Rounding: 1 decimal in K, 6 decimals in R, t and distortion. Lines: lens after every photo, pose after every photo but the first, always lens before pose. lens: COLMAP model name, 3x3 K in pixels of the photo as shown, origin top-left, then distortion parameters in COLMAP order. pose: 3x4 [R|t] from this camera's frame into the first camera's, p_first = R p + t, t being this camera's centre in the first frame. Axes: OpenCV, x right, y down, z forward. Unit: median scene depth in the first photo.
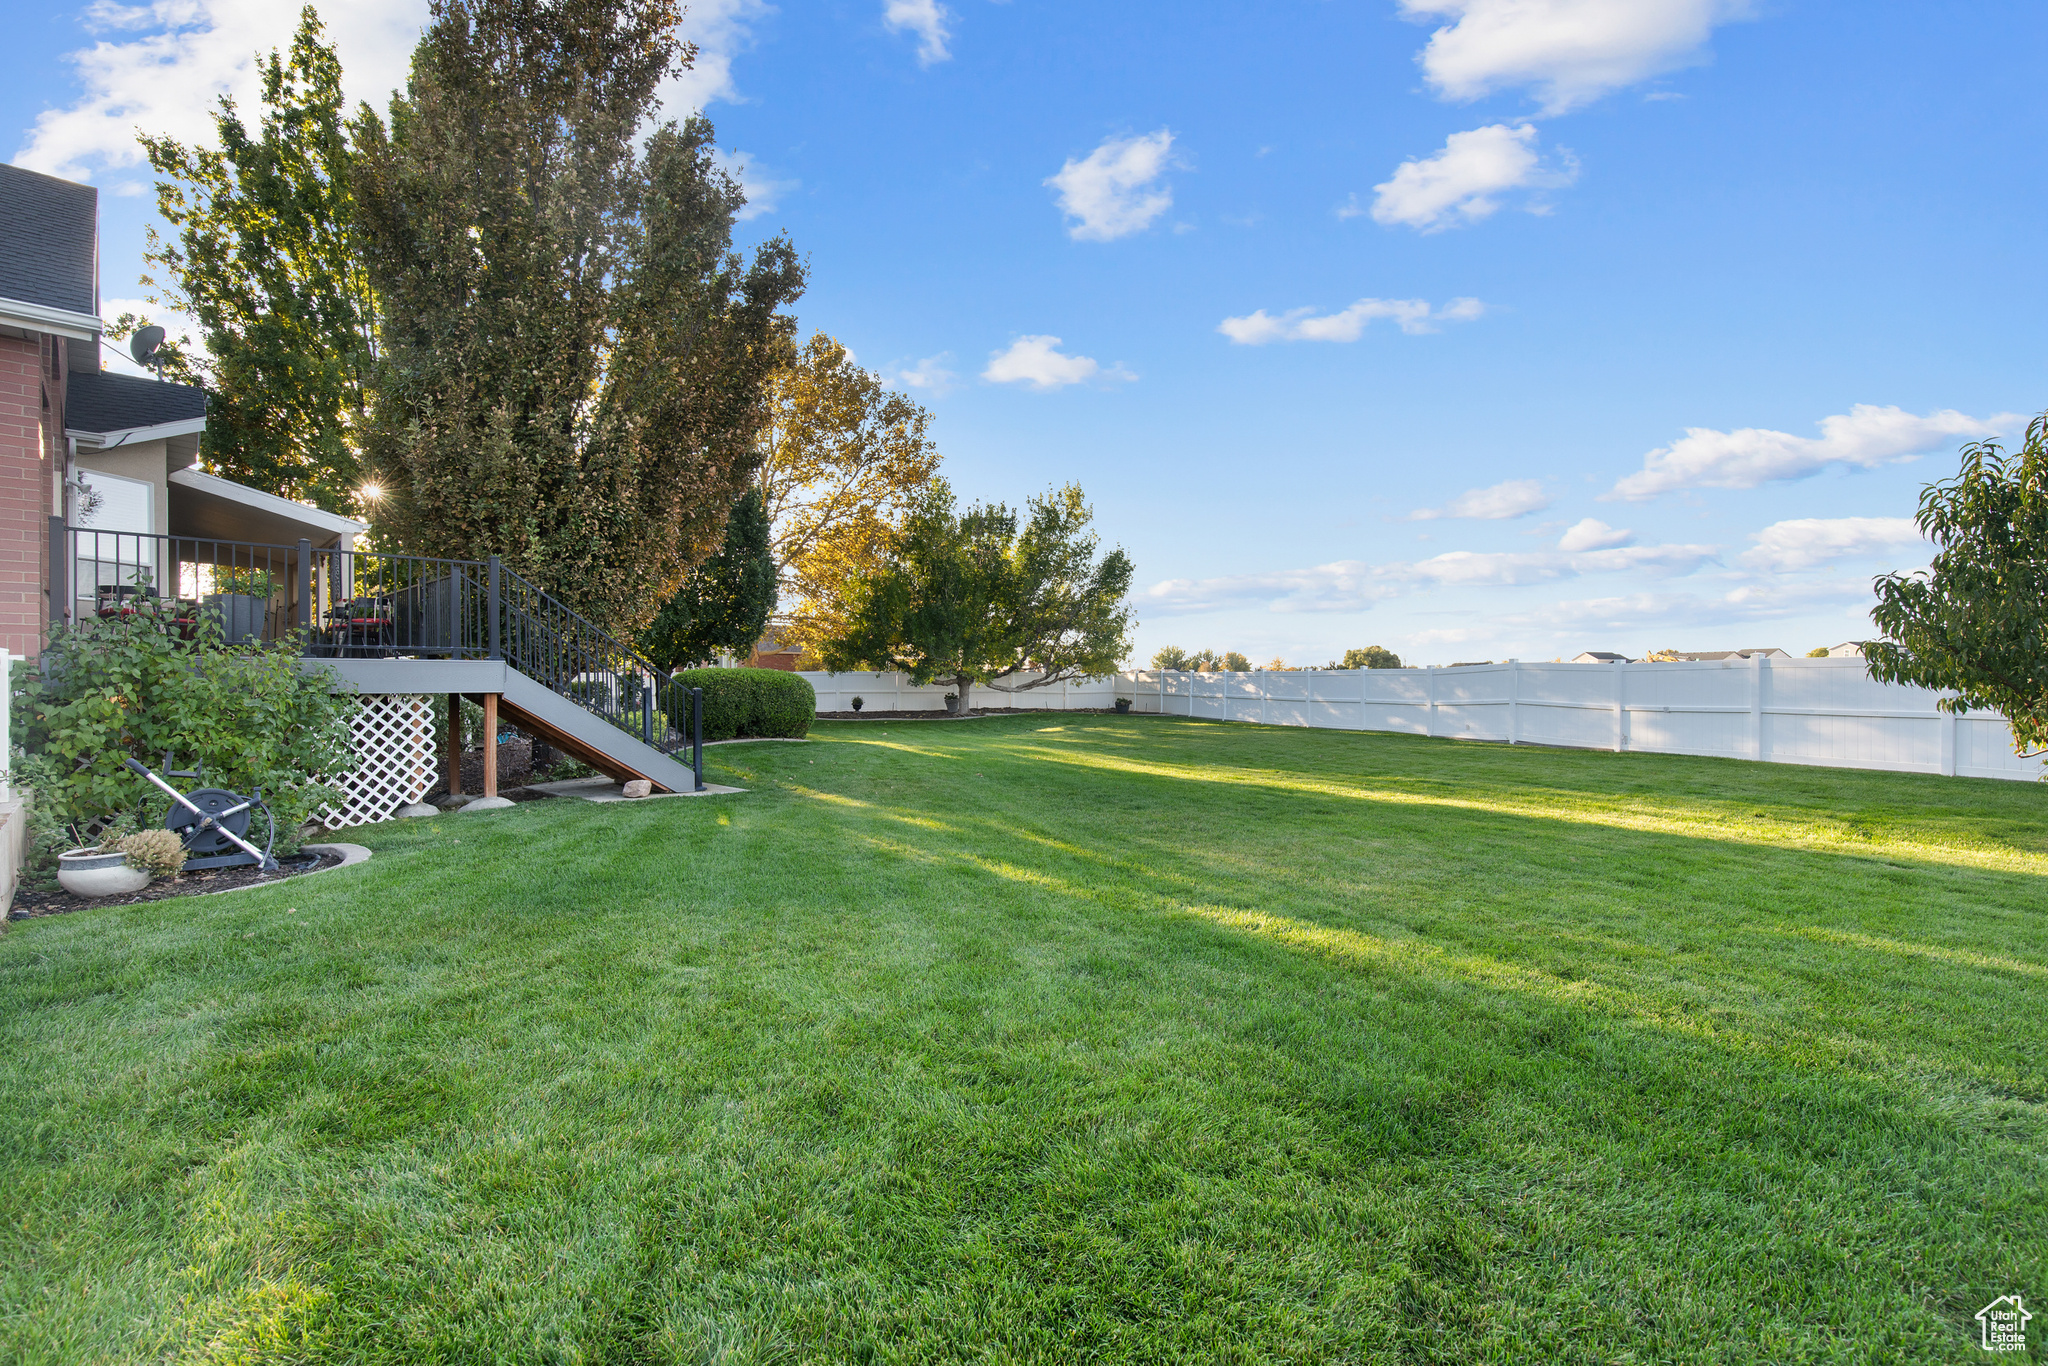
lens RADIAL K [[929.5, 0, 1024.0], [0, 929.5, 683.0], [0, 0, 1]] dist [0.011781, -0.000440]
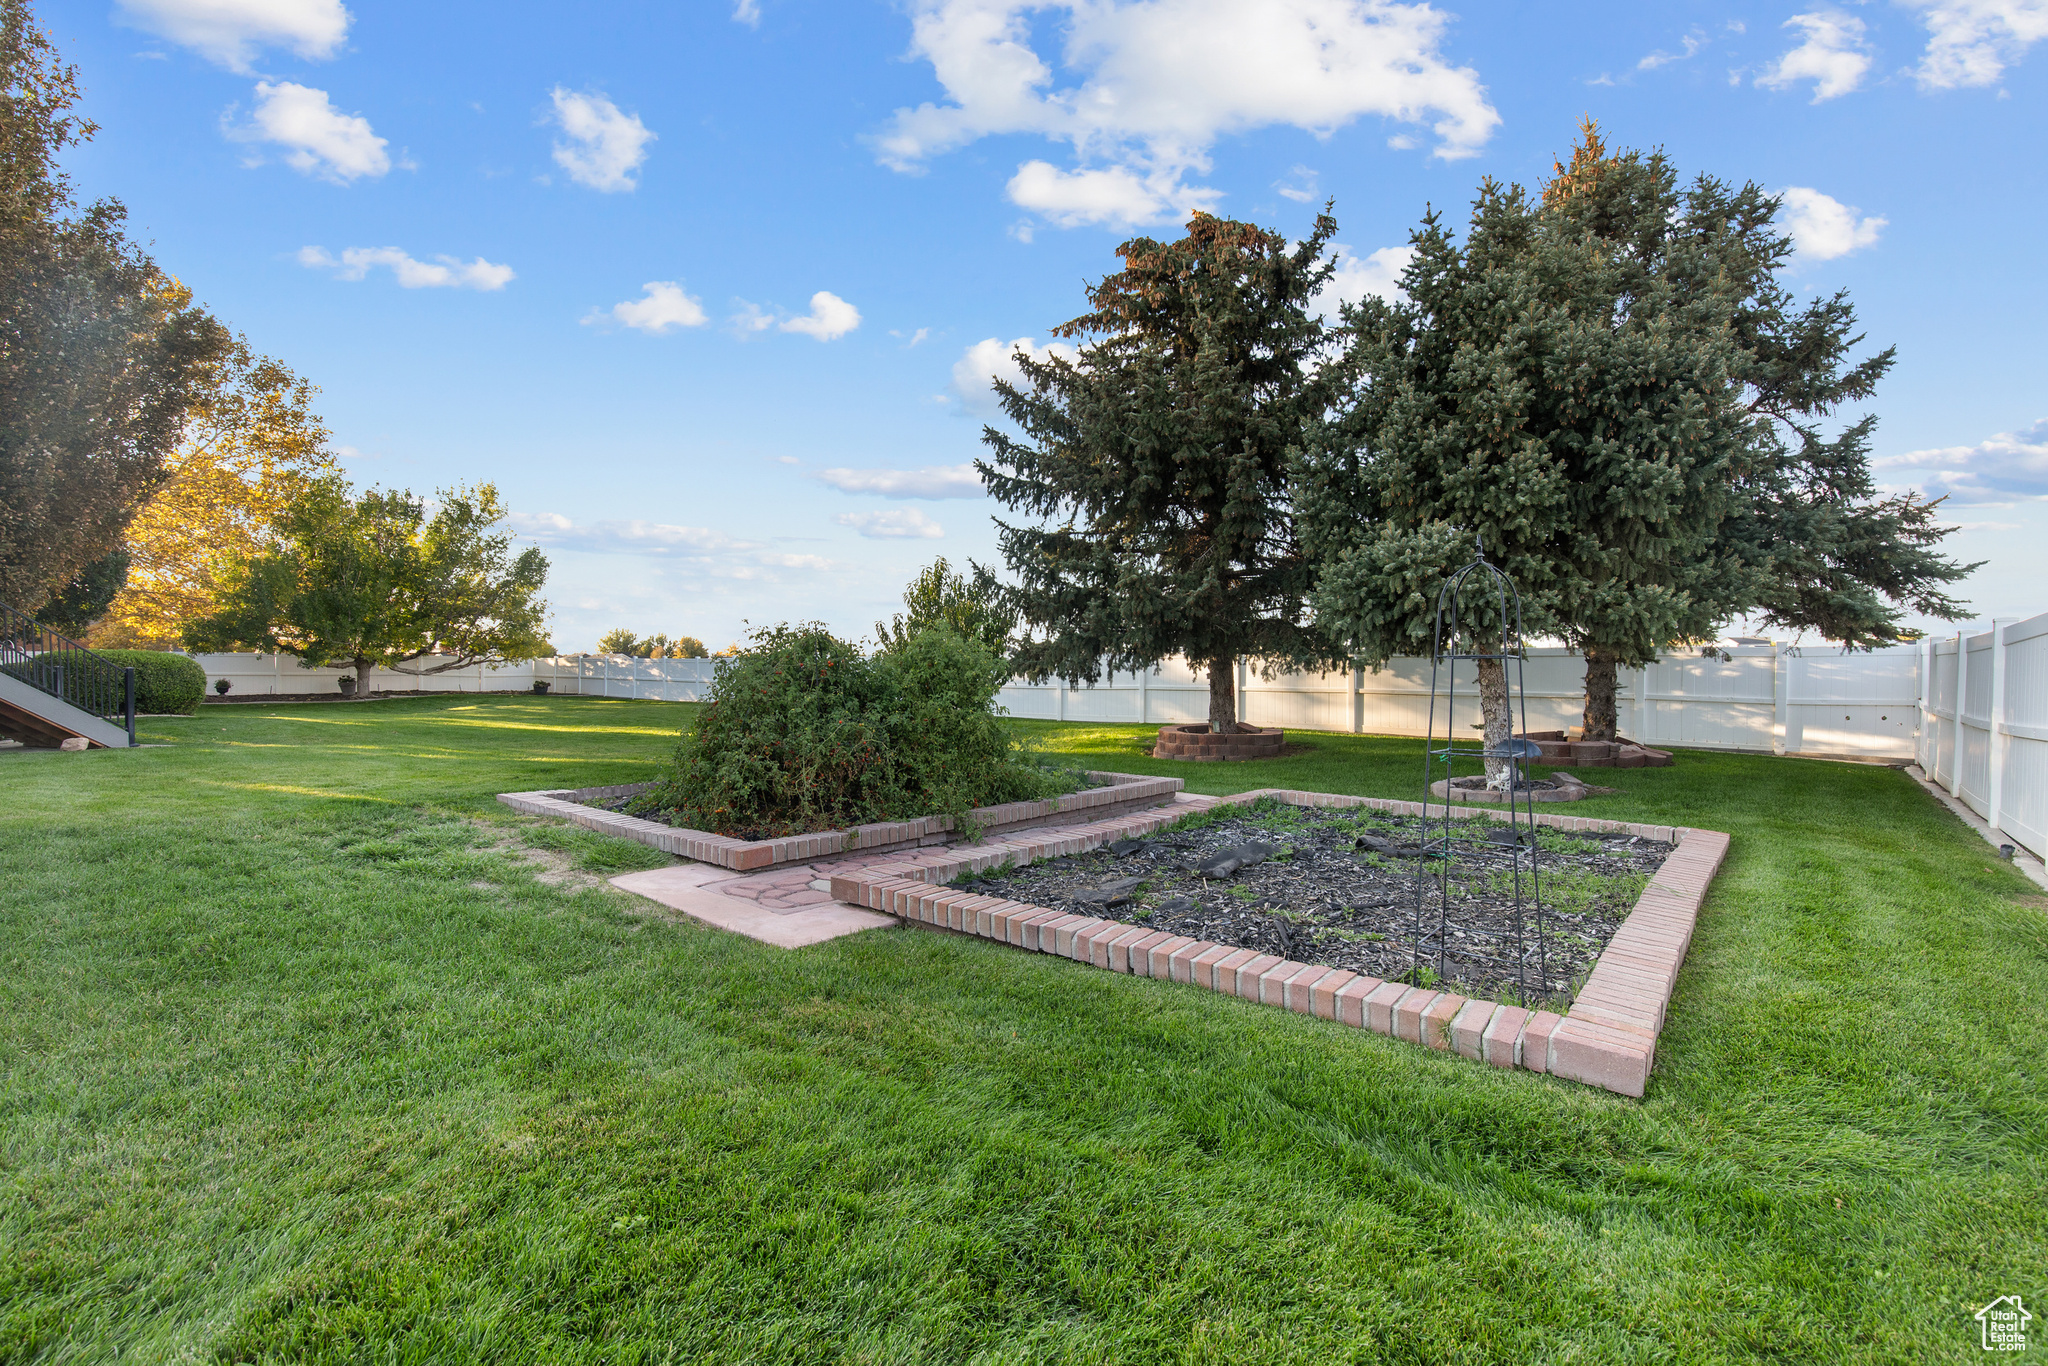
lens RADIAL K [[929.5, 0, 1024.0], [0, 929.5, 683.0], [0, 0, 1]] dist [0.011781, -0.000440]
pose [[0.845372, -0.003014, 0.534170, 0.000133], [-0.005096, 0.999893, 0.013707, 0.000993], [-0.534154, -0.014310, 0.845266, -0.245866]]
